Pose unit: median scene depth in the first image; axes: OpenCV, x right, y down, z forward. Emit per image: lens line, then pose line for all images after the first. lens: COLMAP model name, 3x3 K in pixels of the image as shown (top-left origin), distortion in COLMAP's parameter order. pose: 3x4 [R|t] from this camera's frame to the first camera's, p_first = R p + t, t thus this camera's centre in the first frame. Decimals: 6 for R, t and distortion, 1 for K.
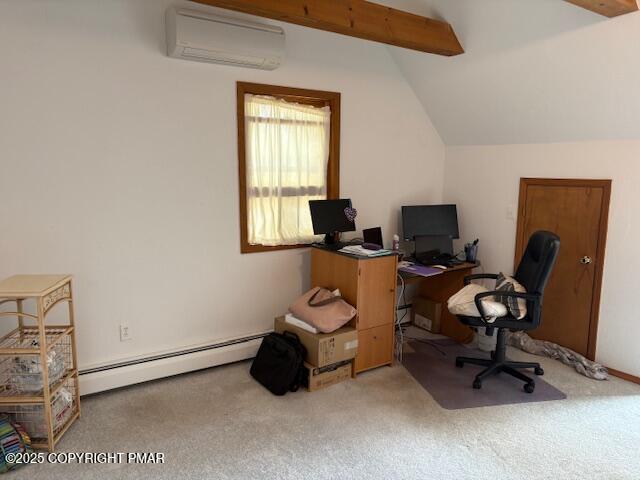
lens RADIAL K [[481.2, 0, 317.7], [0, 481.2, 243.6], [0, 0, 1]] dist [0.048713, -0.040674]
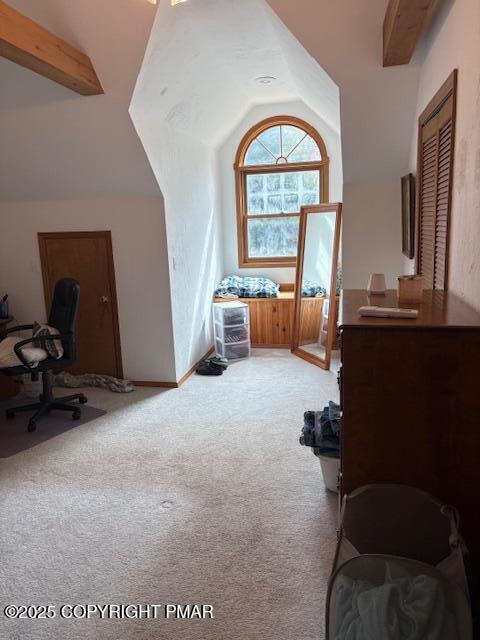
lens RADIAL K [[481.2, 0, 239.0], [0, 481.2, 323.9], [0, 0, 1]] dist [0.048713, -0.040674]
pose [[0.711995, -0.172461, 0.680676, -0.034250], [0.137906, 0.984835, 0.105272, 0.014602], [-0.688509, 0.018916, 0.724981, -0.095823]]
